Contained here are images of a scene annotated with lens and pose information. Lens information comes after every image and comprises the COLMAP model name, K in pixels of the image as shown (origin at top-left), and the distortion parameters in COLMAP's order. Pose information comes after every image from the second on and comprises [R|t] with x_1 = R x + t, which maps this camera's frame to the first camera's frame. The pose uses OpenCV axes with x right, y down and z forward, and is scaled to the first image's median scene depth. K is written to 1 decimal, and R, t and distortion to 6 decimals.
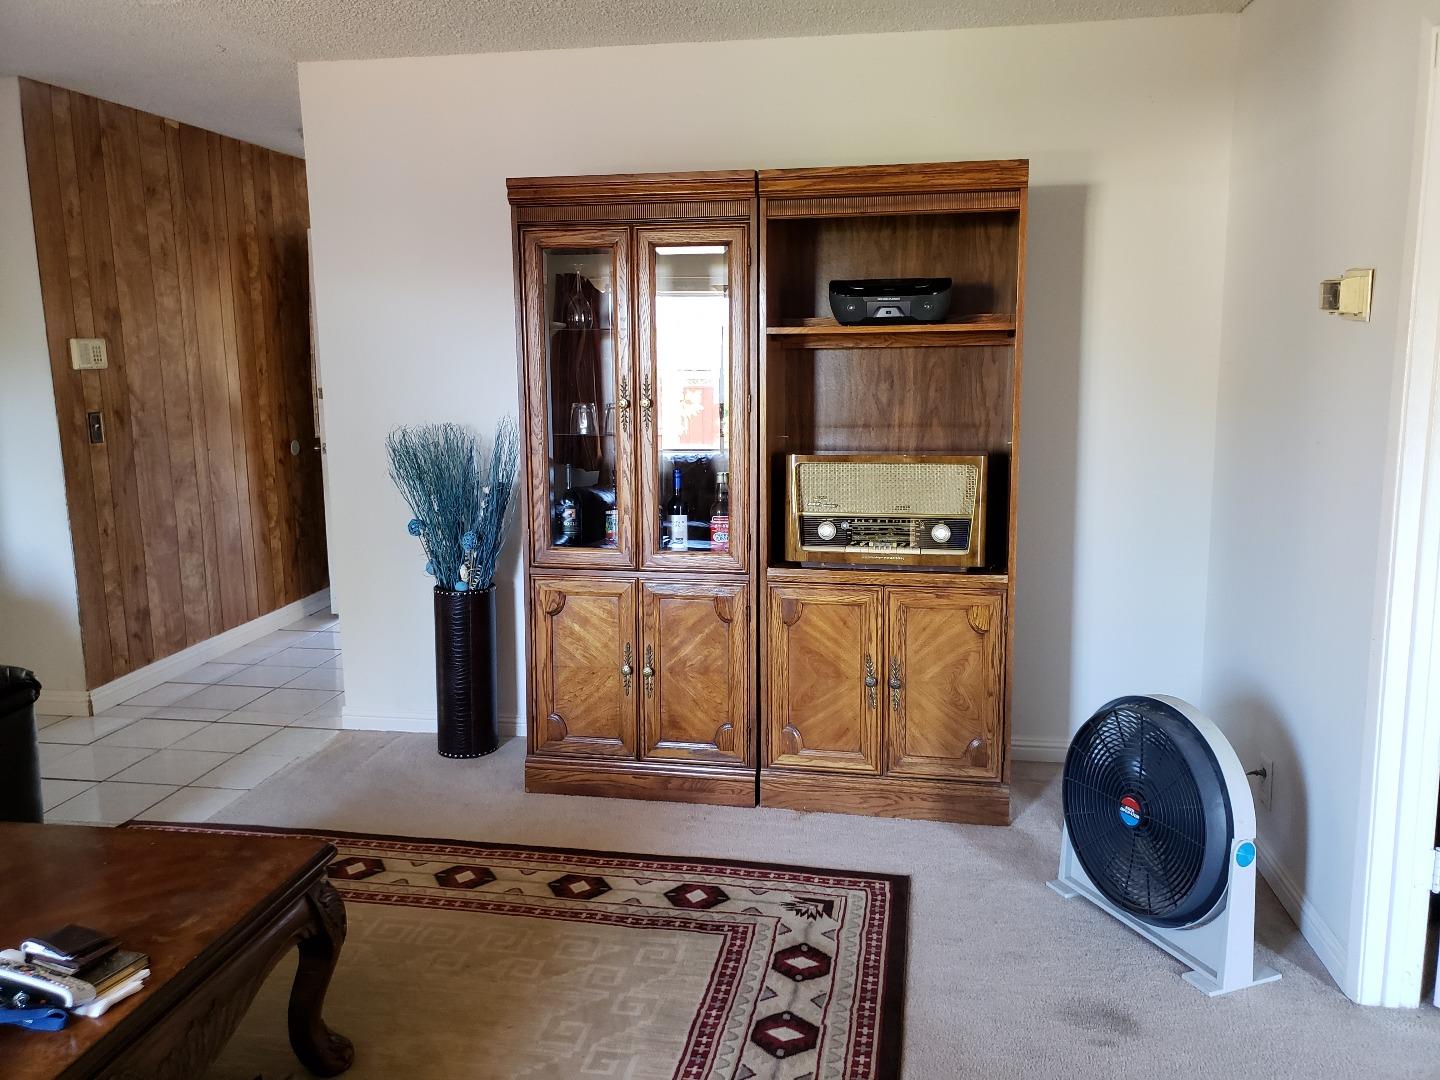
lens RADIAL K [[1090.6, 0, 715.5], [0, 1090.6, 534.1], [0, 0, 1]] dist [0.028997, -0.038900]
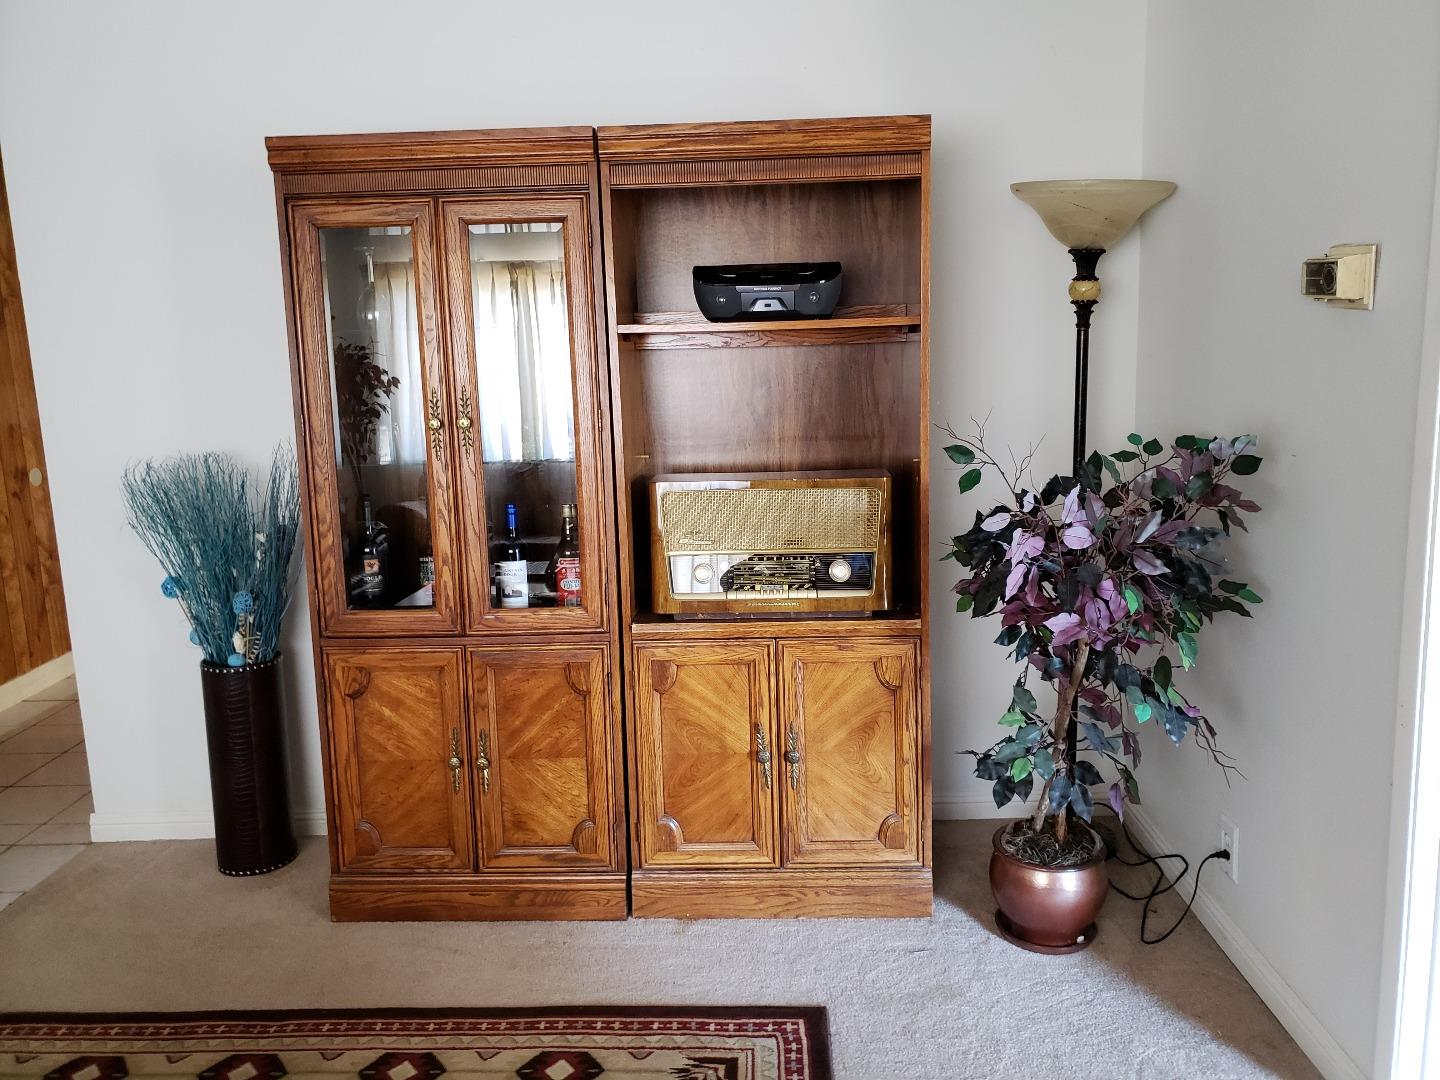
lens RADIAL K [[1090.6, 0, 726.6], [0, 1090.6, 515.0], [0, 0, 1]] dist [0.028997, -0.038900]
pose [[0.986759, -0.044447, 0.155985, -0.003800], [0.045505, 0.998959, -0.003212, -0.043110], [-0.155680, 0.010268, 0.987754, 0.194897]]
